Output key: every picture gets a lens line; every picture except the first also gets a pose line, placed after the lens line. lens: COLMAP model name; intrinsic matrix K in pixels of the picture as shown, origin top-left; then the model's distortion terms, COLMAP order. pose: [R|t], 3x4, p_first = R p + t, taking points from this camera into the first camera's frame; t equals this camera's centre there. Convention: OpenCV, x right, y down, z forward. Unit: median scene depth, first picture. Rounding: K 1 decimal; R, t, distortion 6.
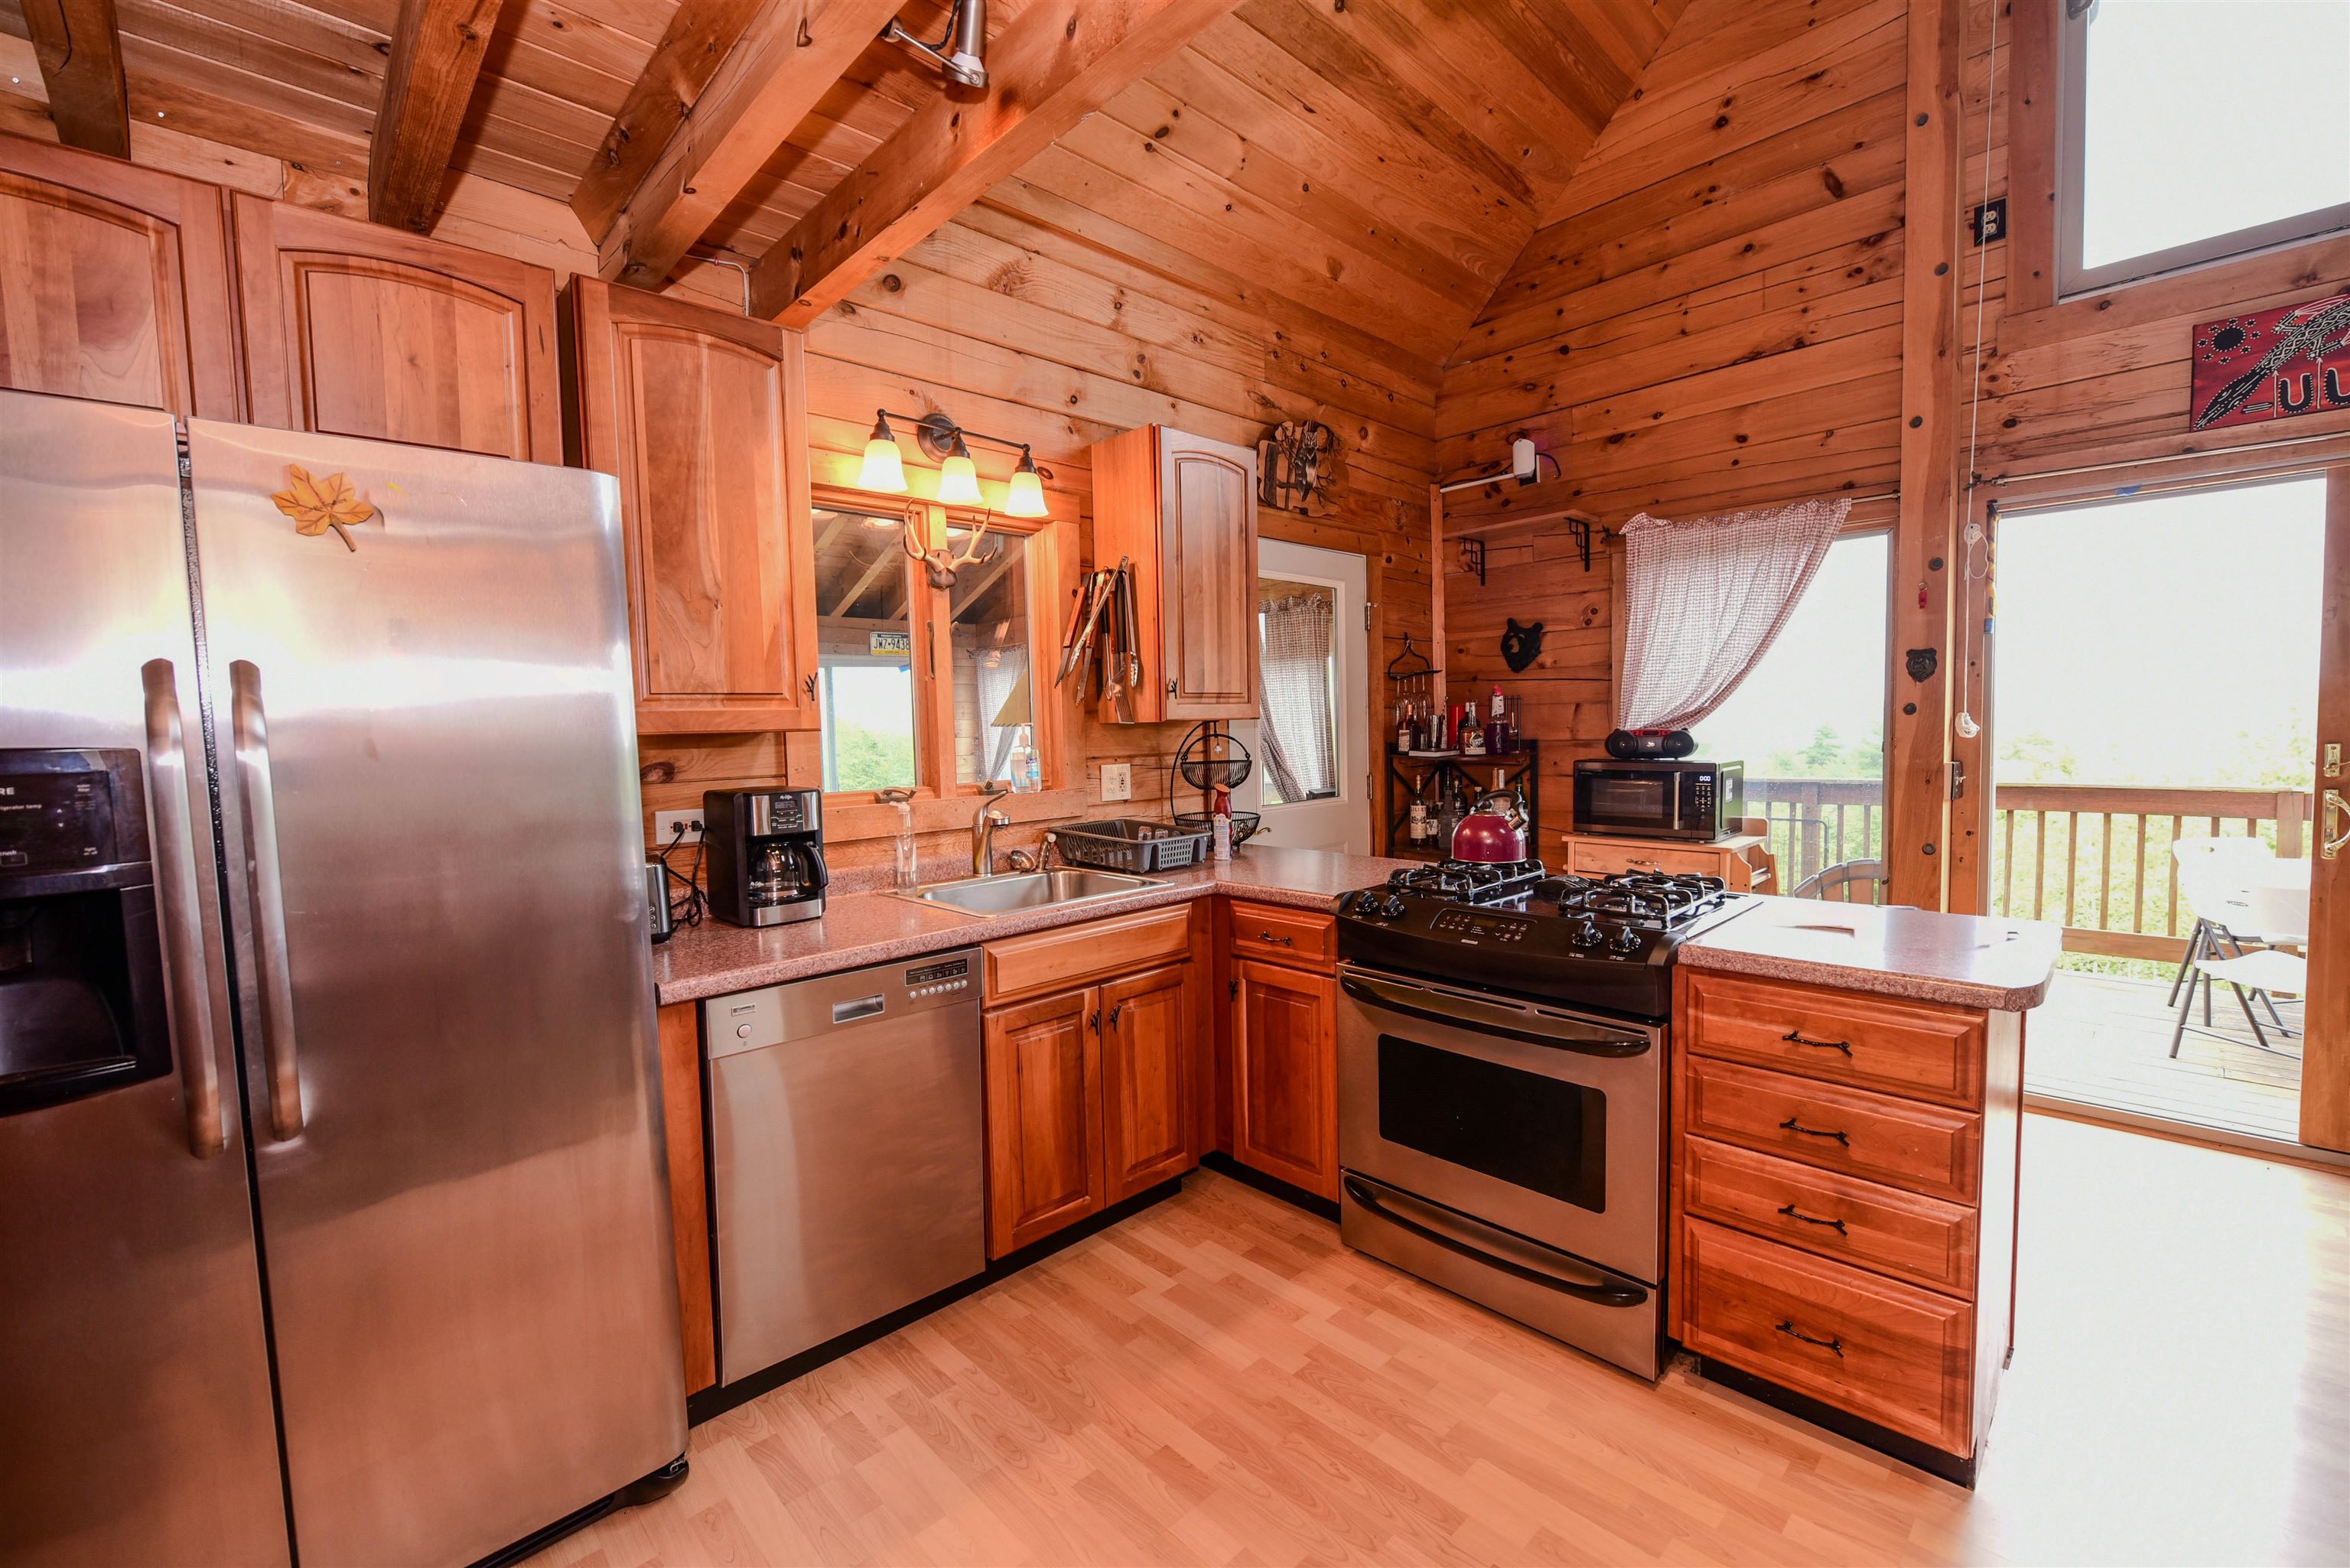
lens RADIAL K [[965.4, 0, 1182.0], [0, 965.4, 773.6], [0, 0, 1]] dist [-0.007269, -0.000291]
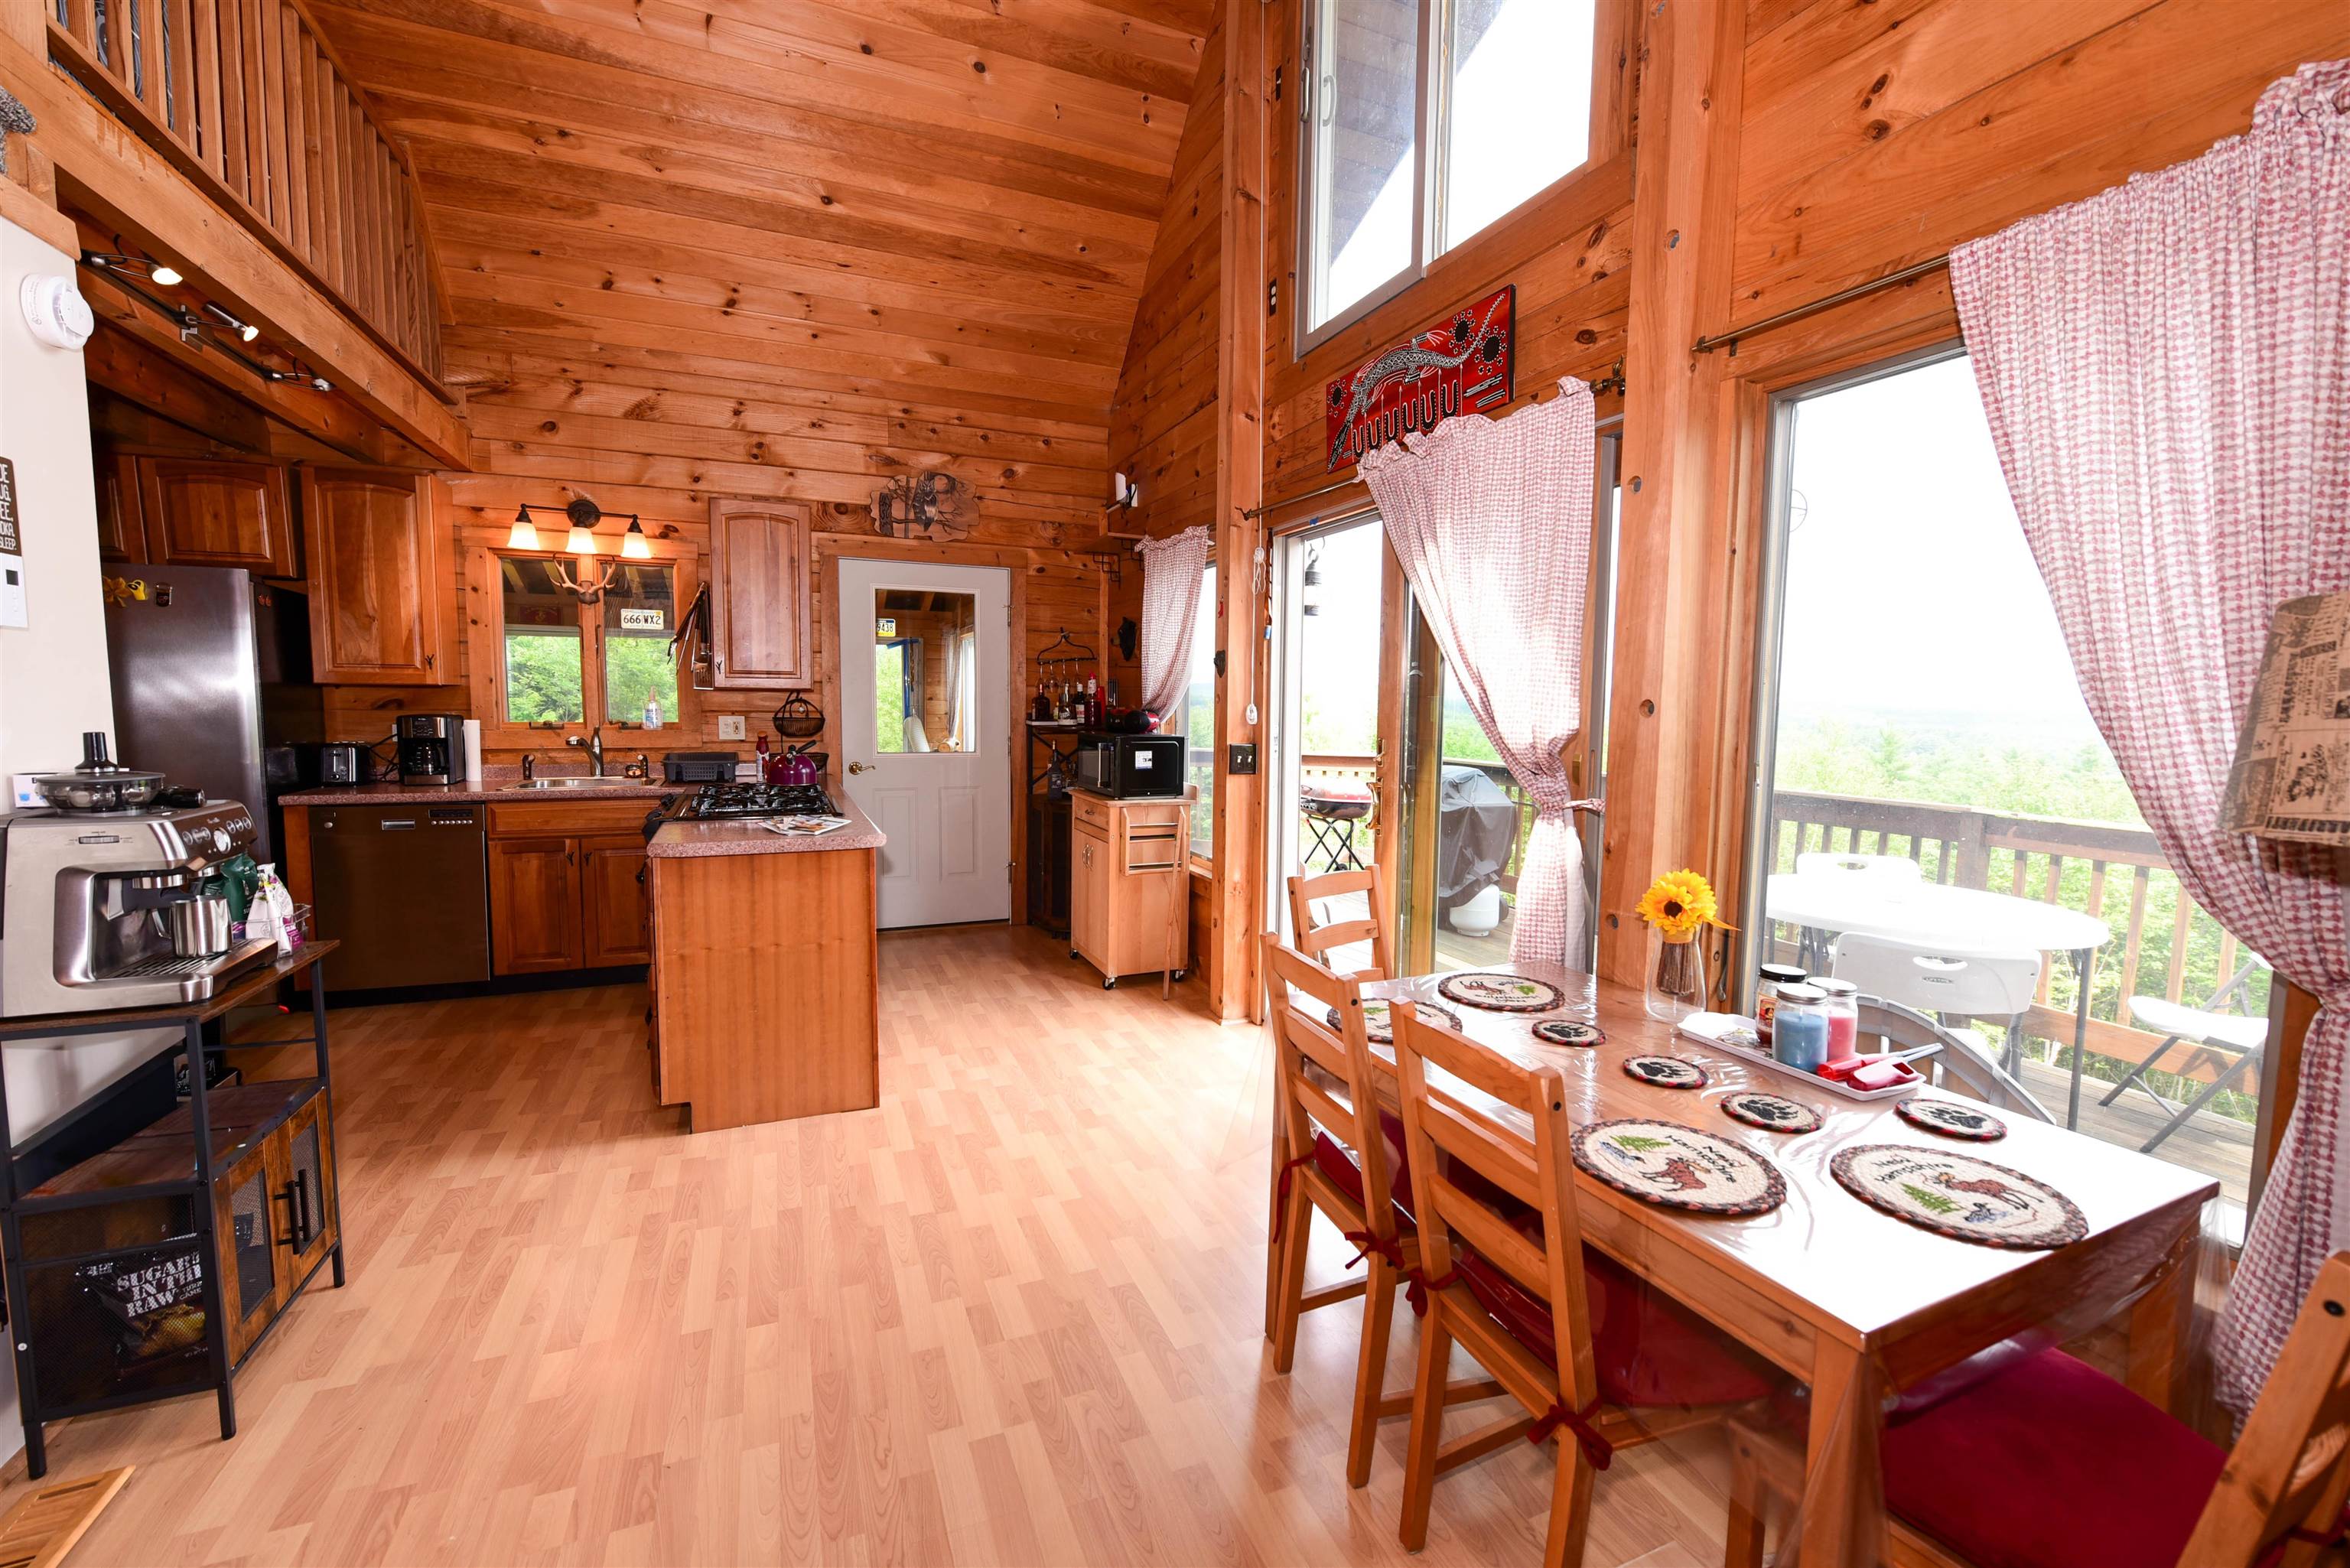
lens RADIAL K [[965.4, 0, 1182.0], [0, 965.4, 773.6], [0, 0, 1]] dist [-0.007269, -0.000291]
pose [[0.932339, 0.065118, -0.355672, 1.129345], [-0.055452, 0.997764, 0.037318, -0.015265], [0.357307, -0.015070, 0.933865, -0.166704]]
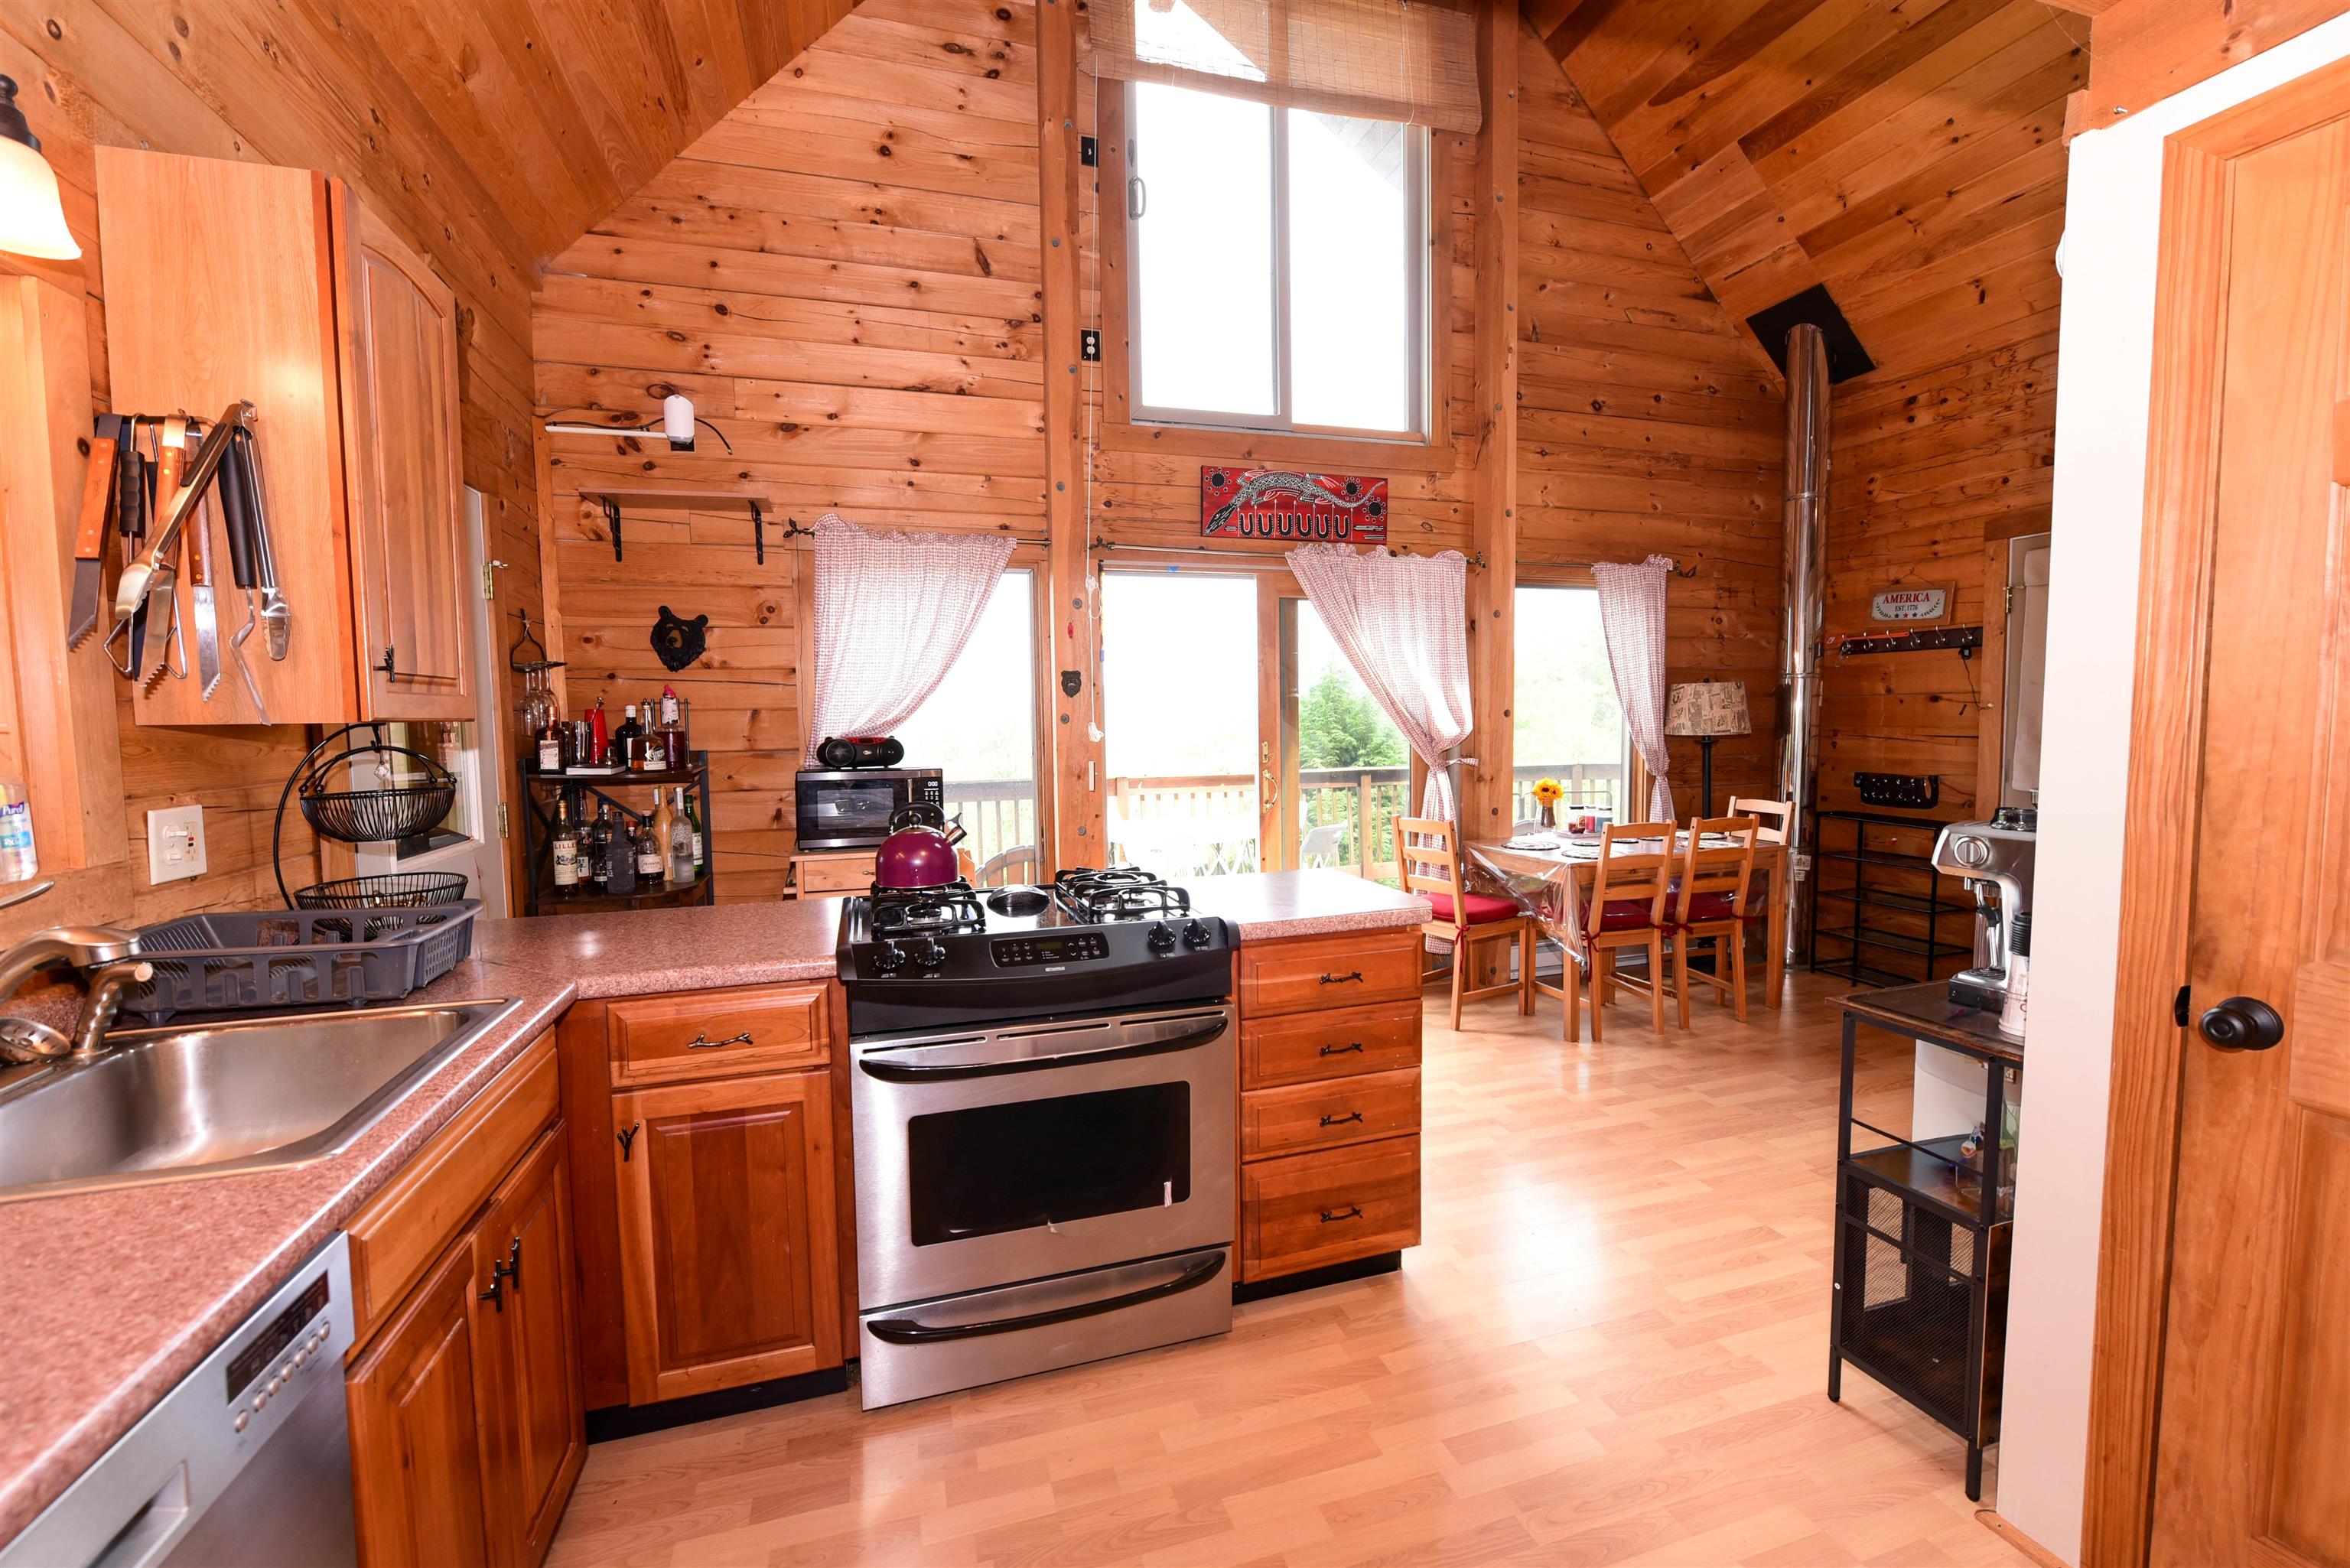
lens RADIAL K [[965.4, 0, 1182.0], [0, 965.4, 773.6], [0, 0, 1]] dist [-0.007269, -0.000291]
pose [[0.449806, -0.036231, 0.892391, -0.273488], [0.050301, 0.998619, 0.015189, -0.008385], [-0.891709, 0.038056, 0.451007, 0.303744]]
